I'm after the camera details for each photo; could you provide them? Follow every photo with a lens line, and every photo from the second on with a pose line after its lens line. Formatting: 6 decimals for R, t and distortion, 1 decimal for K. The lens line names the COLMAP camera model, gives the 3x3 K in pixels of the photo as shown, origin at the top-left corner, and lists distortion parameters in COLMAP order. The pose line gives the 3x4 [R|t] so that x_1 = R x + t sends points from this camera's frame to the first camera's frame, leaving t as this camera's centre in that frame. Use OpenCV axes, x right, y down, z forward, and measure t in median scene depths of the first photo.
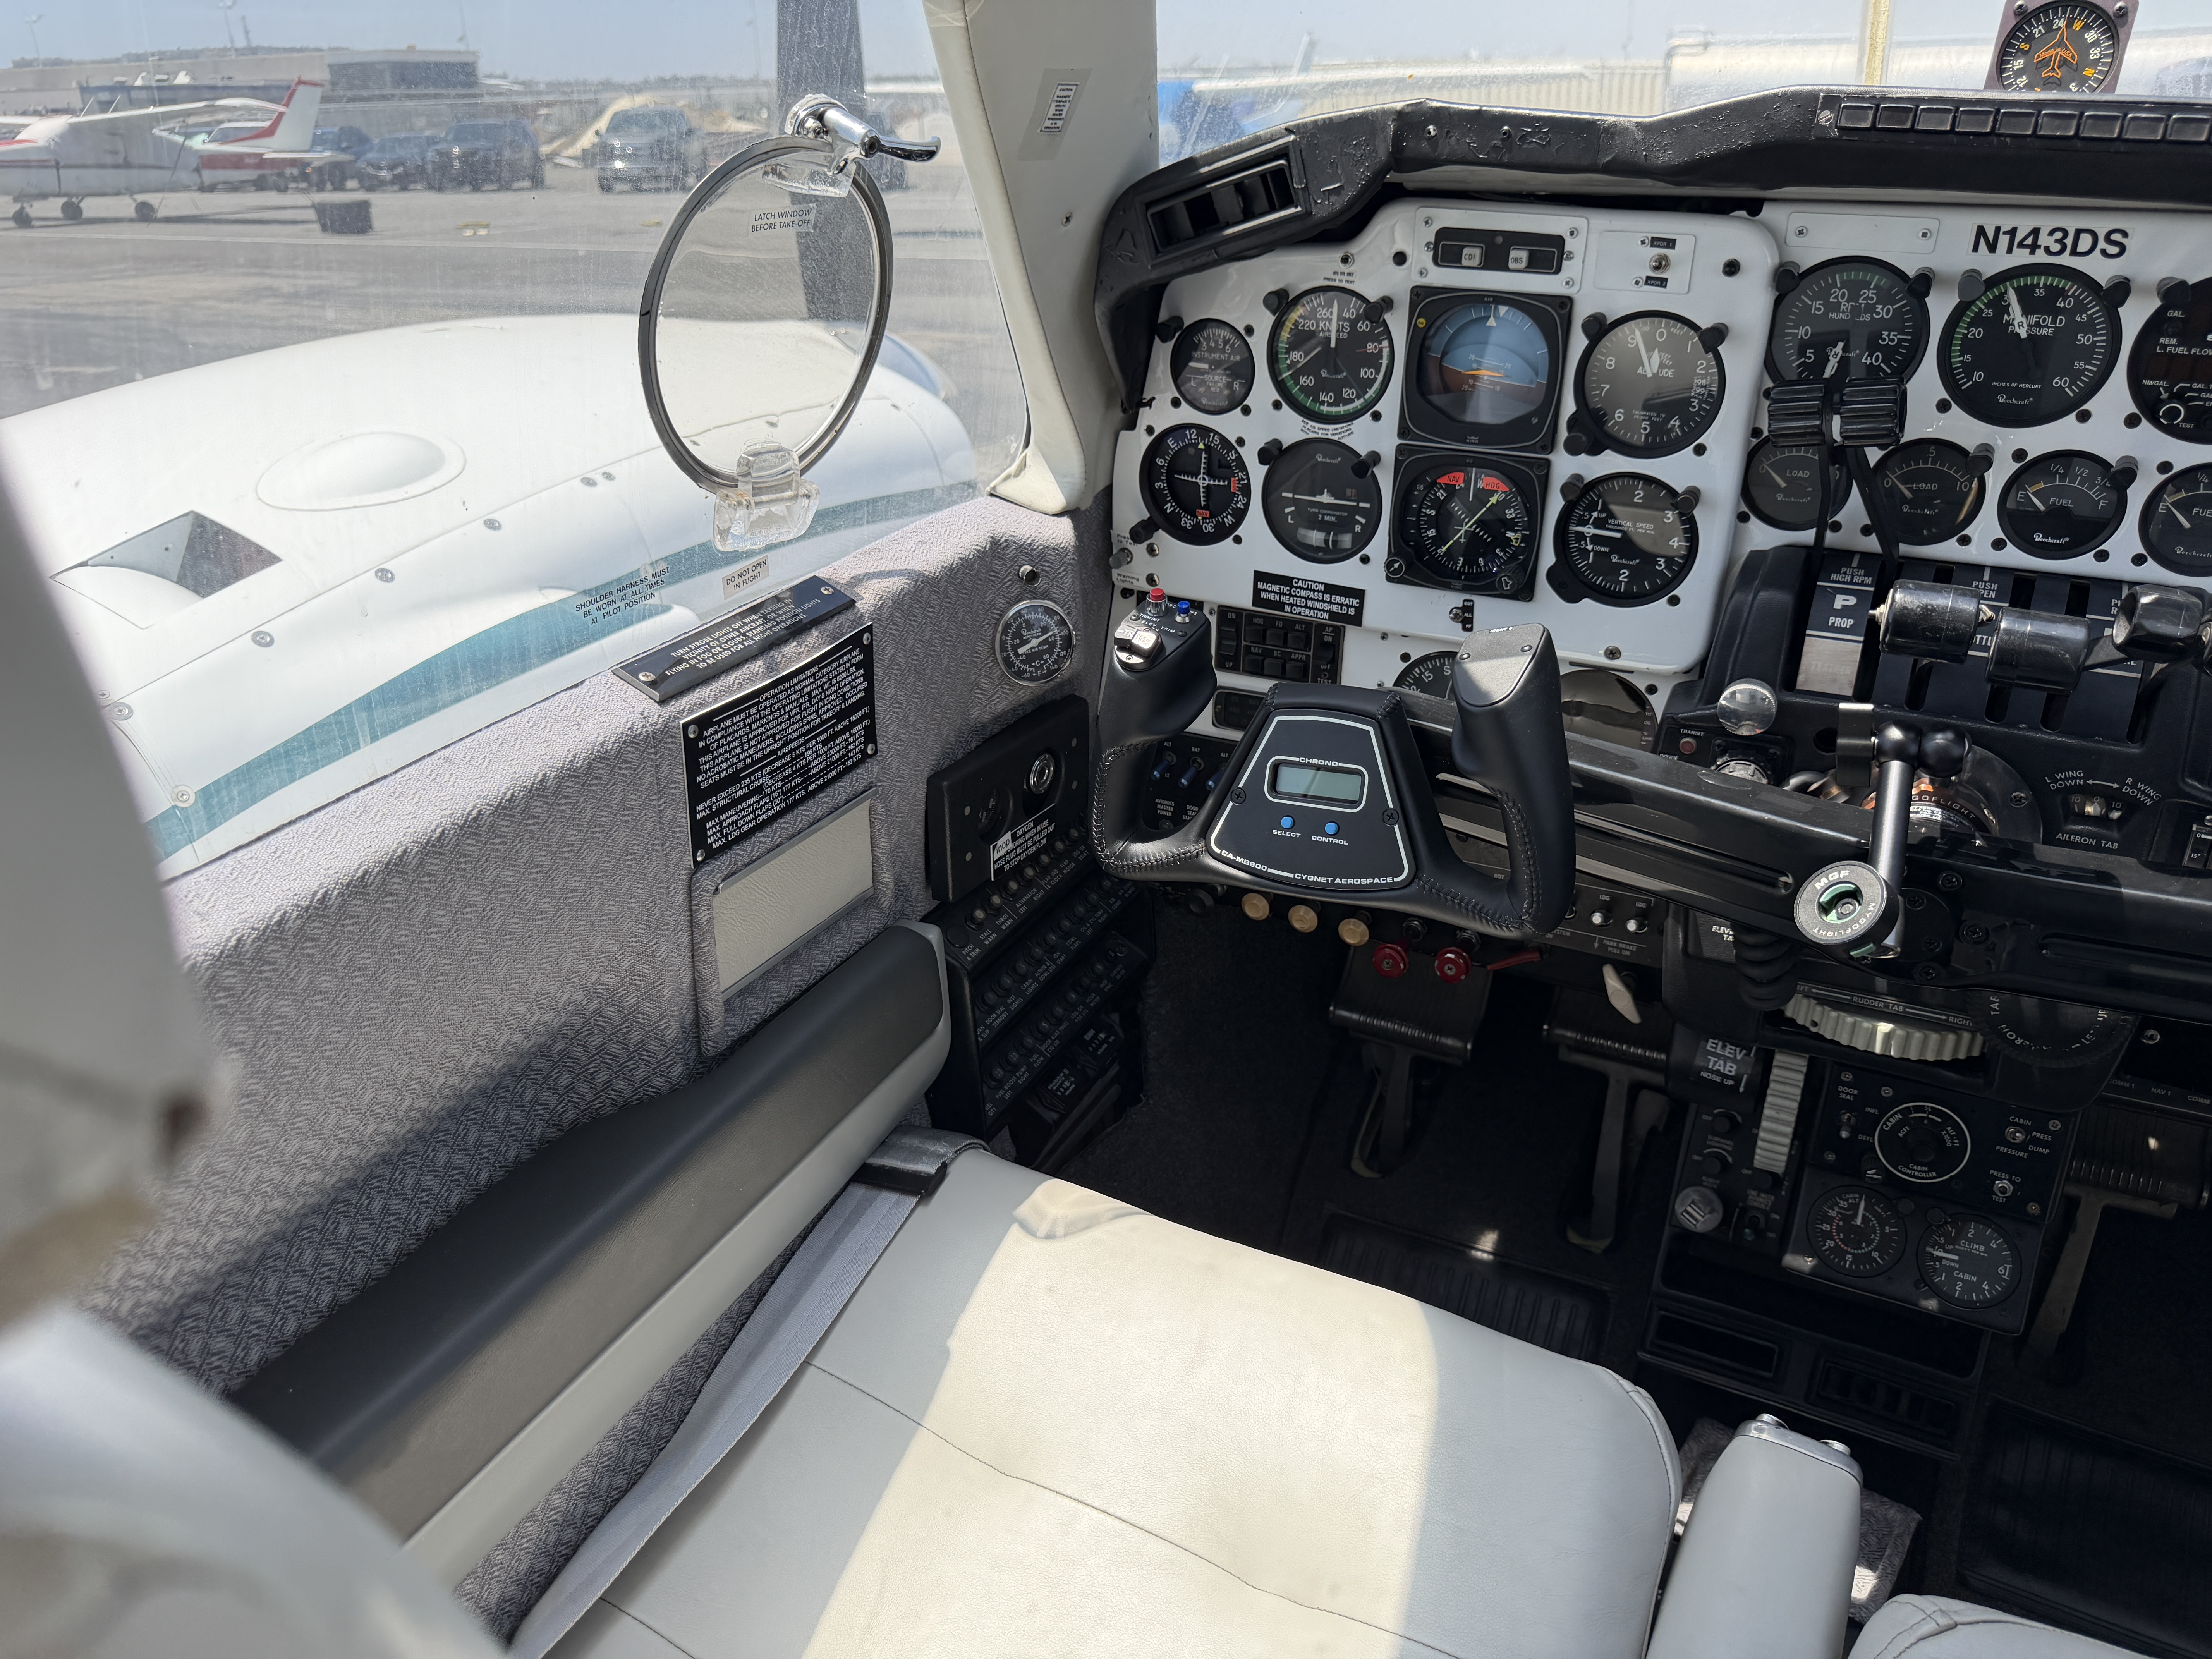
lens RADIAL K [[1586.9, 0, 1101.7], [0, 1586.9, 838.0], [0, 0, 1]] dist [-0.001762, -0.010719]
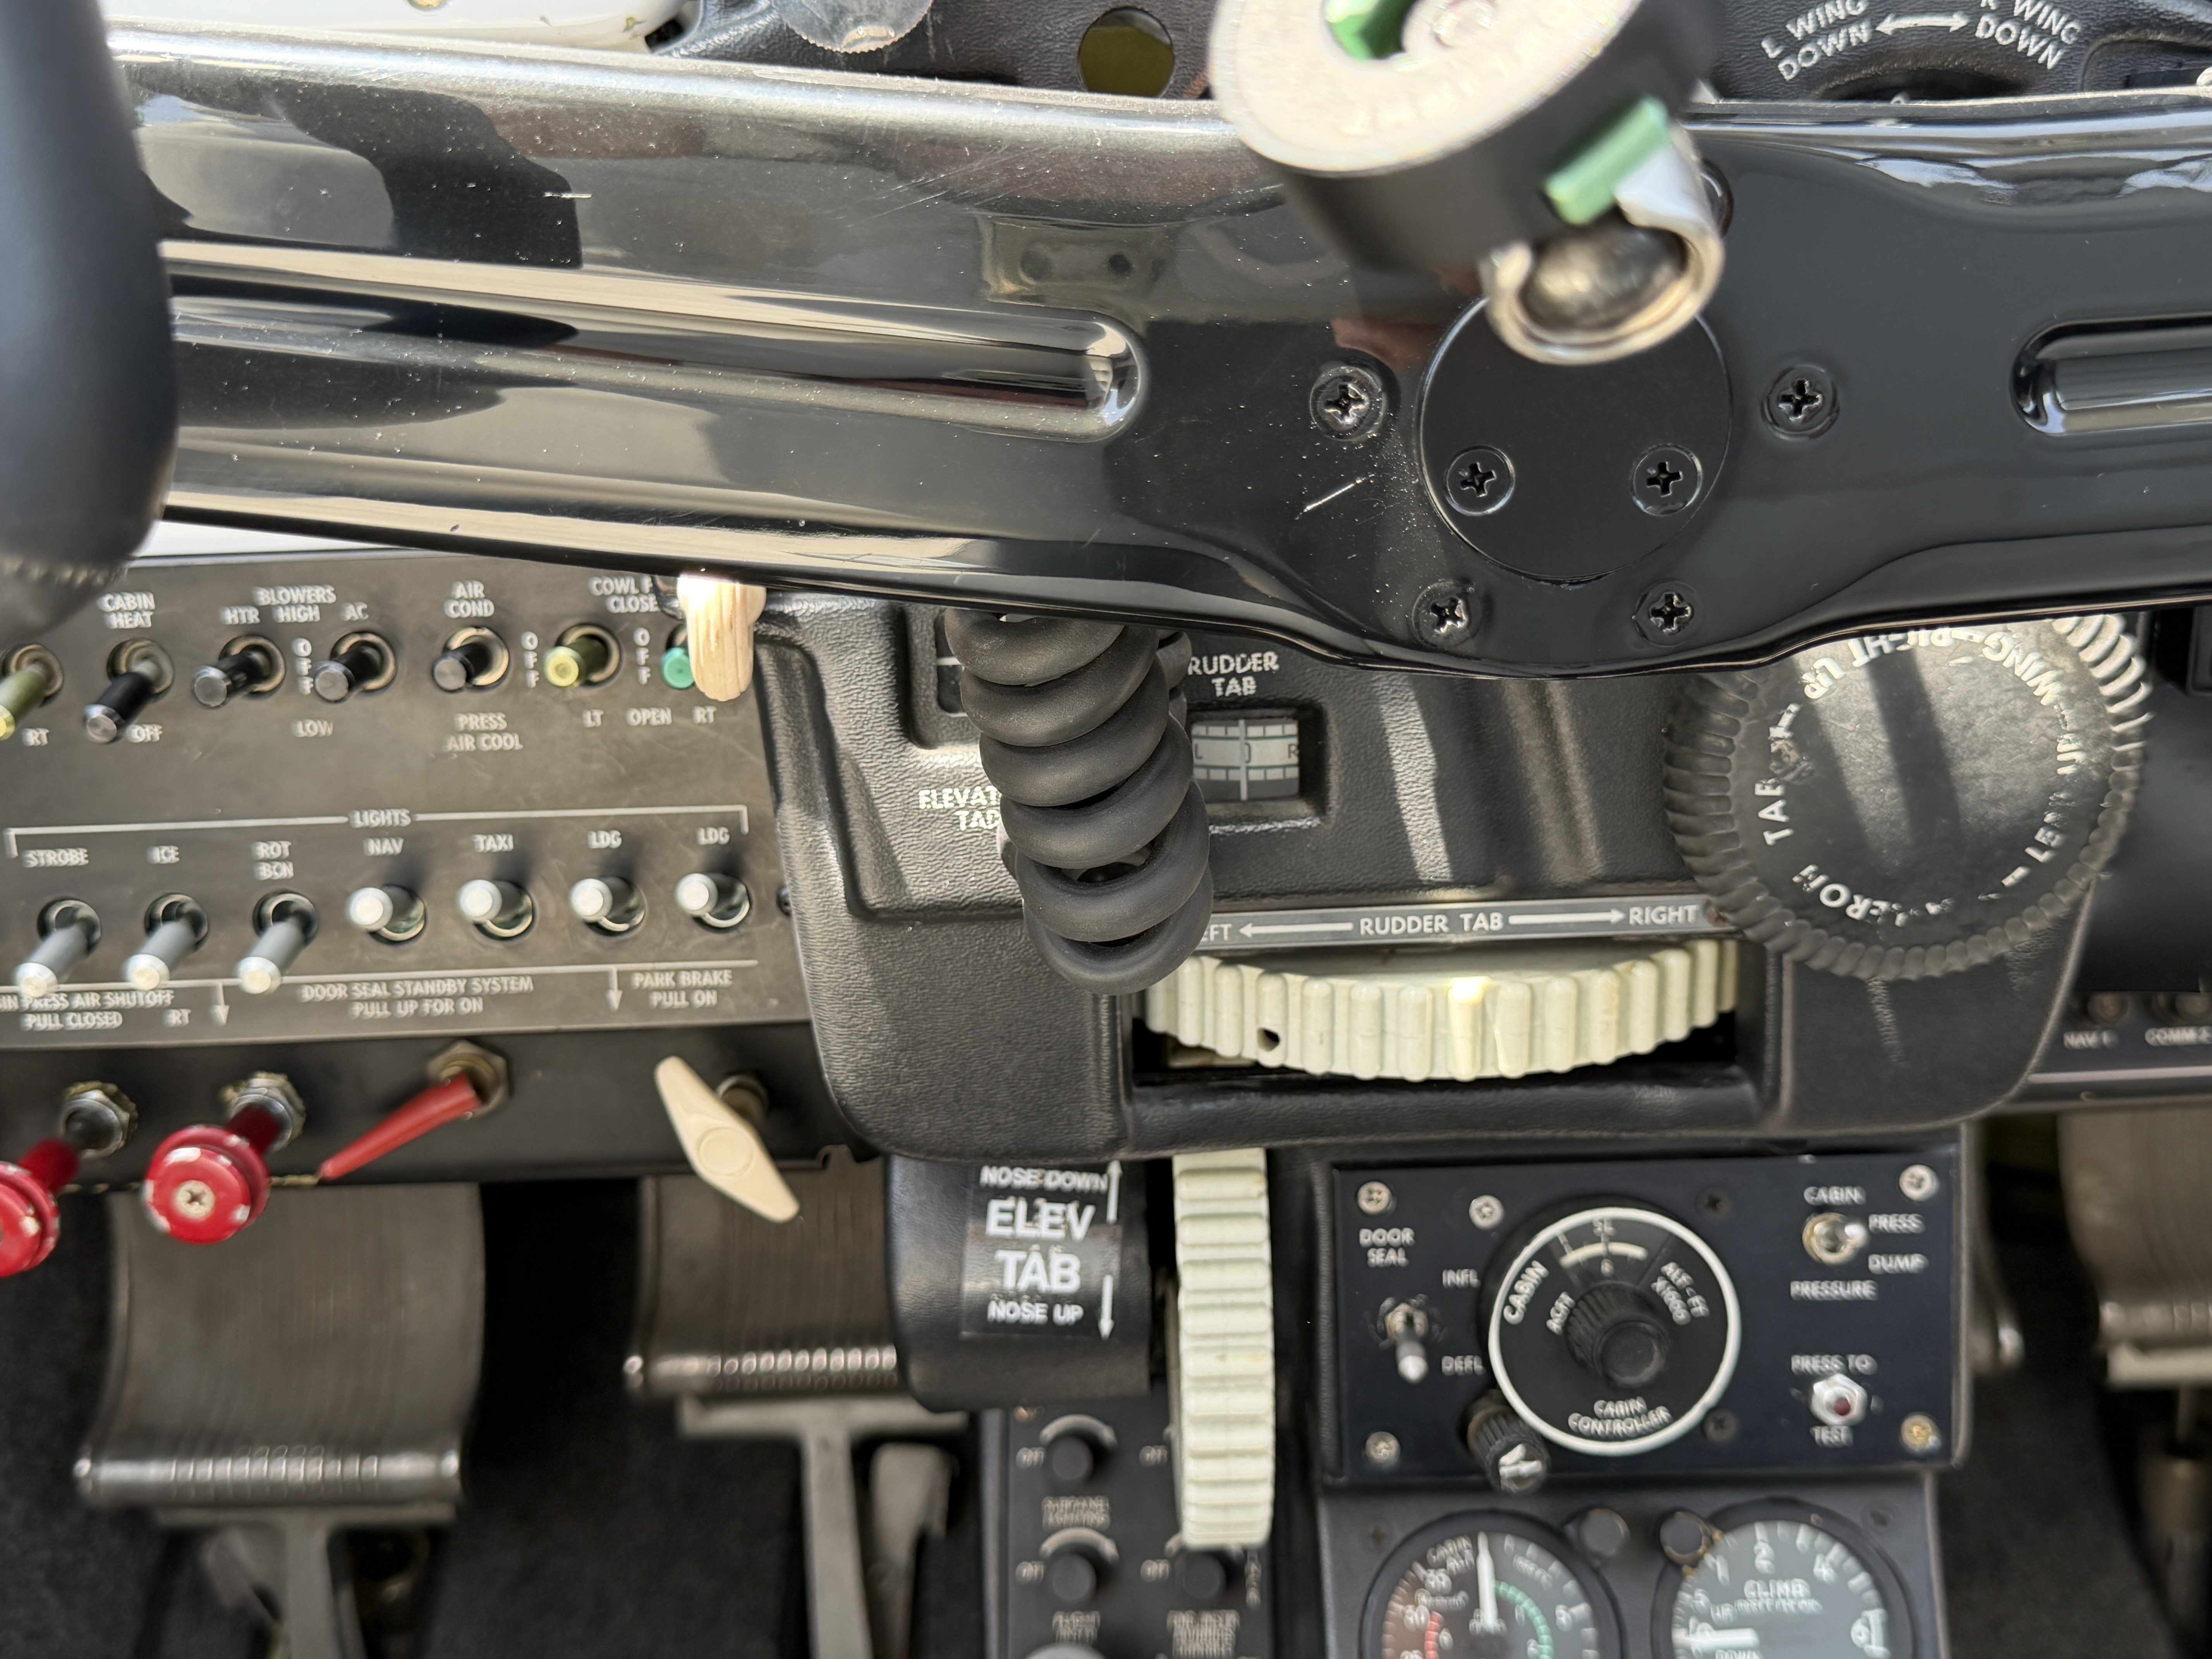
lens RADIAL K [[2314.5, 0, 1096.1], [0, 2314.5, 842.6], [0, 0, 1]] dist [0.175987, -0.489379]
pose [[0.885500, -0.155847, 0.437723, 0.219864], [0.221747, 0.969610, -0.103368, 0.121328], [-0.408311, 0.188596, 0.893148, 0.592016]]
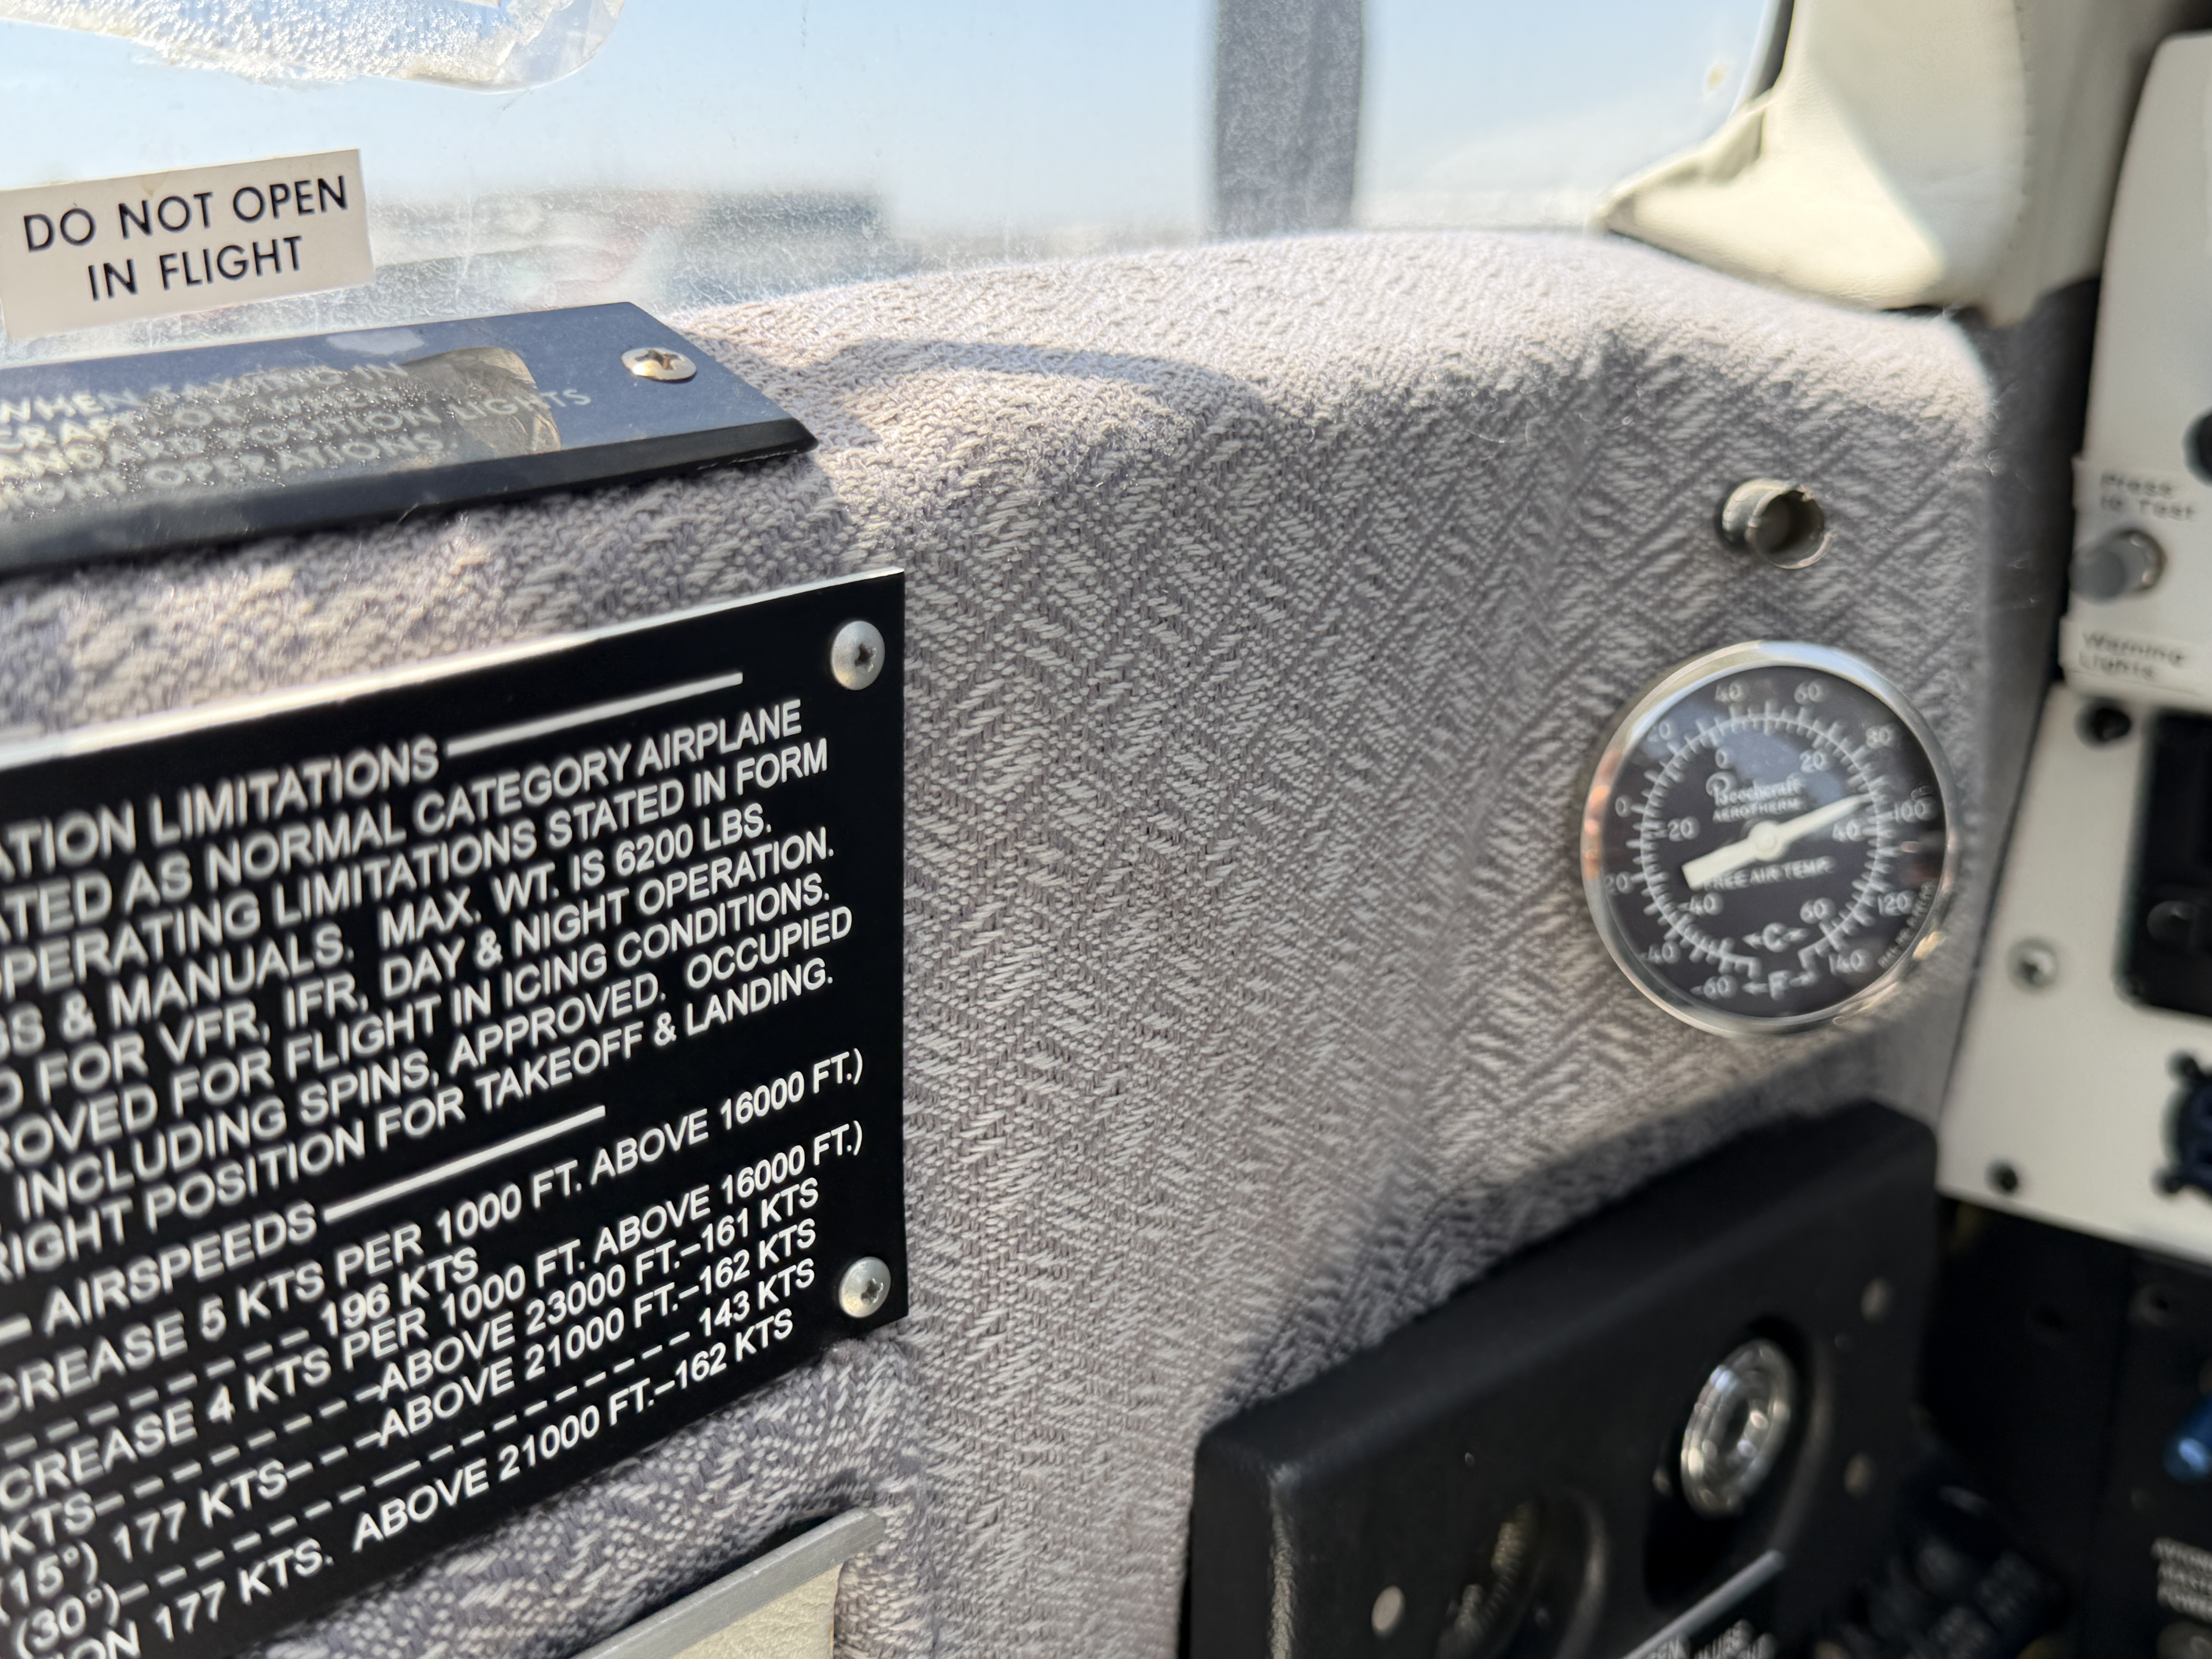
lens RADIAL K [[2228.0, 0, 1106.0], [0, 2228.0, 829.5], [0, 0, 1]] dist [0.096694, -0.002025]
pose [[0.965672, 0.064461, -0.251640, -0.056676], [-0.113751, 0.975839, -0.186547, -0.061928], [0.233535, 0.208767, 0.949672, 0.743057]]
